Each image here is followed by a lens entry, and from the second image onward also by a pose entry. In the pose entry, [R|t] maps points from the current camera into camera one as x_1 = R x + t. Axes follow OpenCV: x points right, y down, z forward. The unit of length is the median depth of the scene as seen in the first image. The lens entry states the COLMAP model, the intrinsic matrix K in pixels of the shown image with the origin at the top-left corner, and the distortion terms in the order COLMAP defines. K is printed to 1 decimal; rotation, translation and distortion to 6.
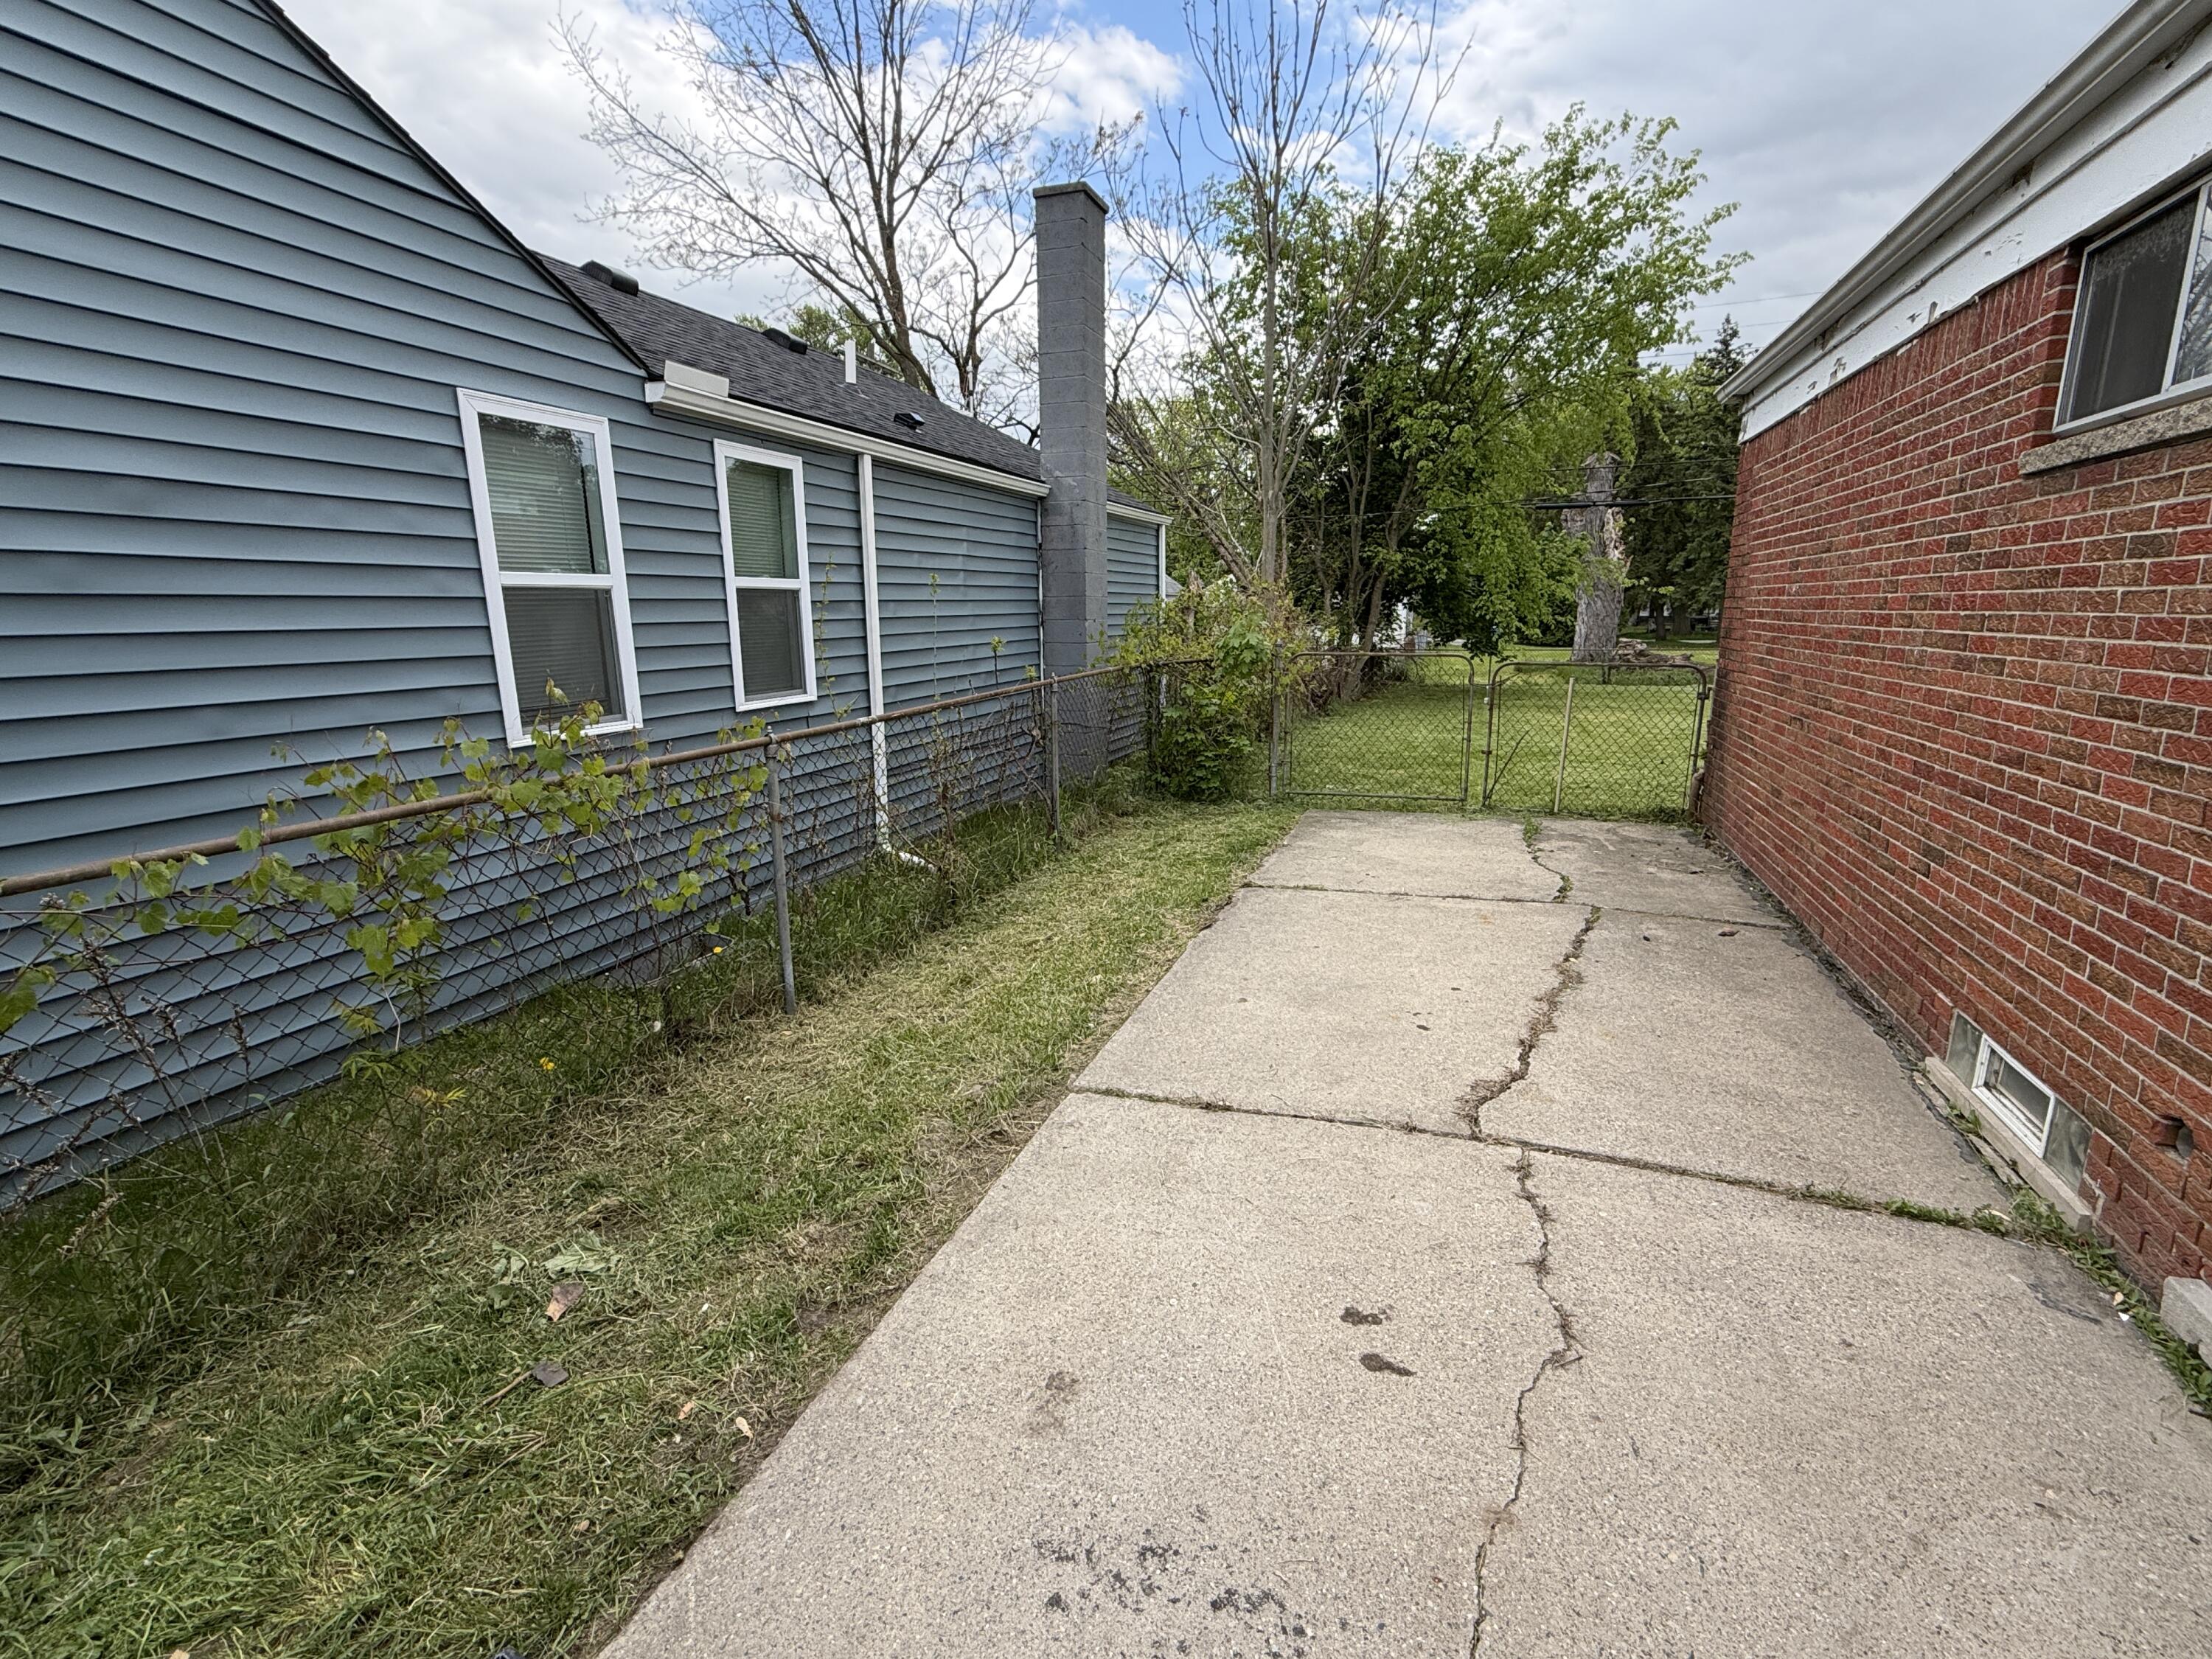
lens RADIAL K [[1023.8, 0, 1107.1], [0, 1023.8, 832.9], [0, 0, 1]] dist [0.003576, 0.003987]
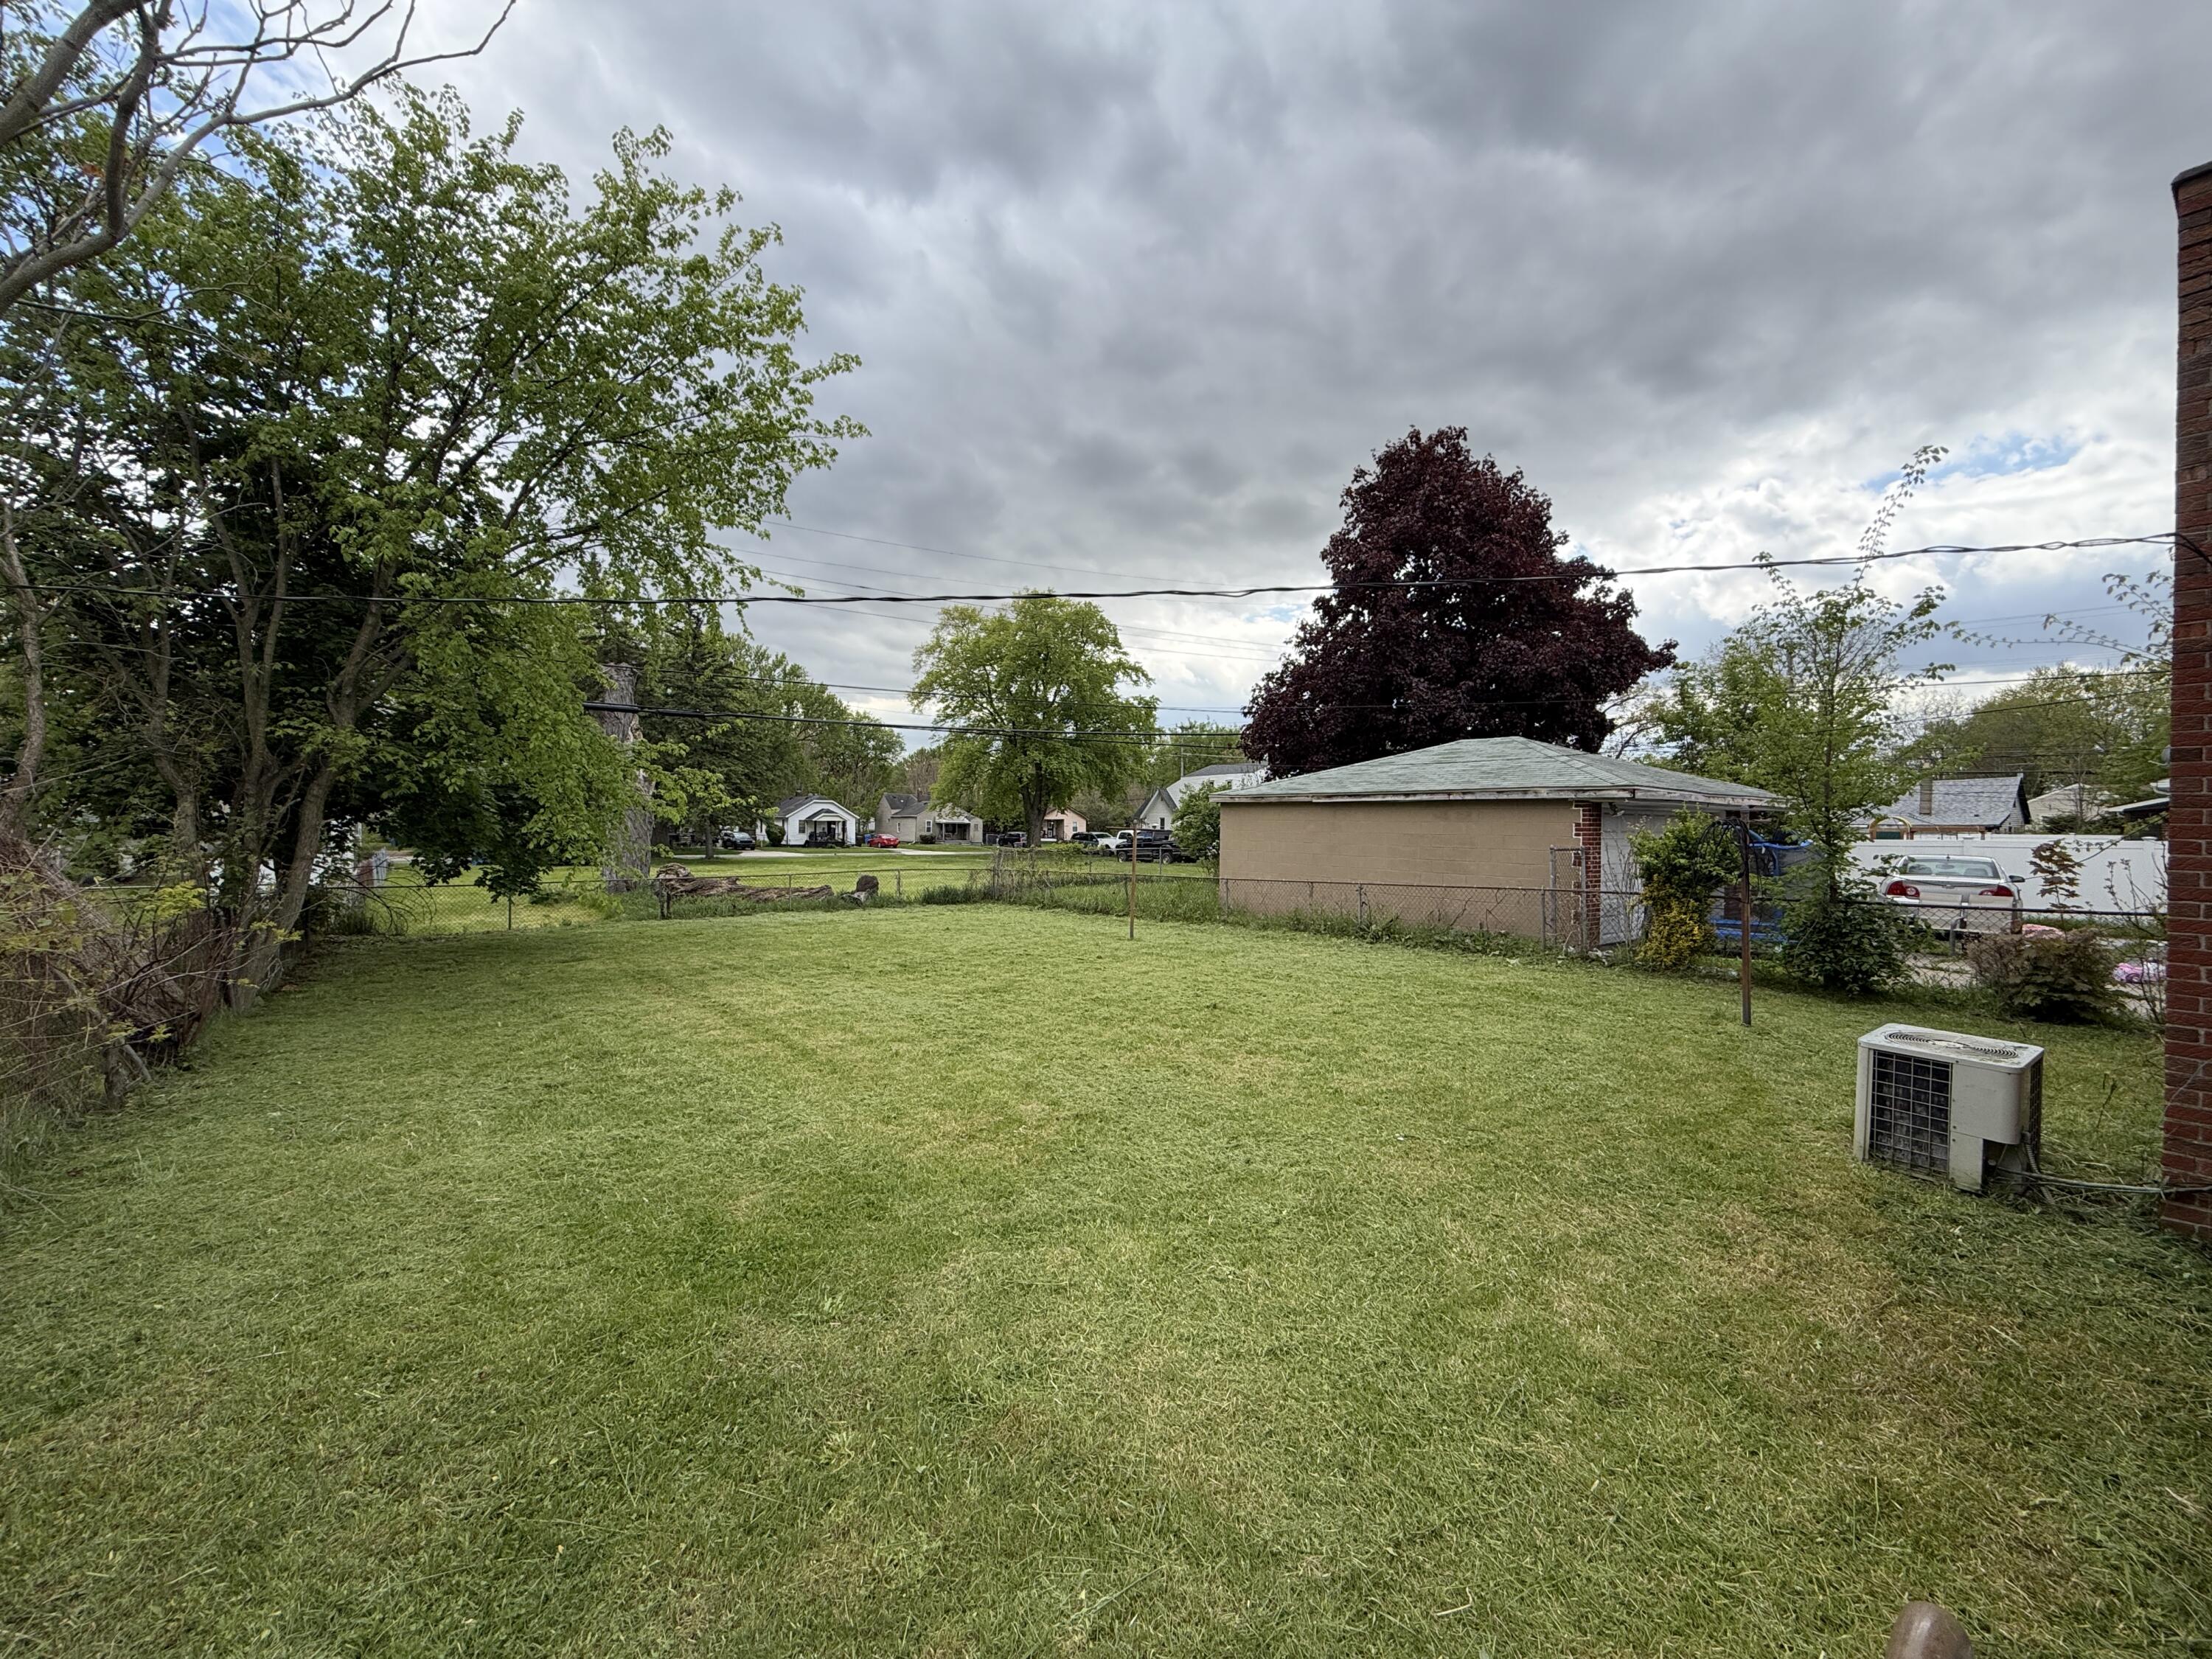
lens RADIAL K [[880.6, 0, 1107.6], [0, 880.6, 827.6], [0, 0, 1]] dist [-0.000344, -0.000104]
pose [[0.545123, 0.011484, 0.838277, 0.096345], [0.164831, 0.978921, -0.120598, -0.090678], [-0.821993, 0.203915, 0.531740, 0.385359]]
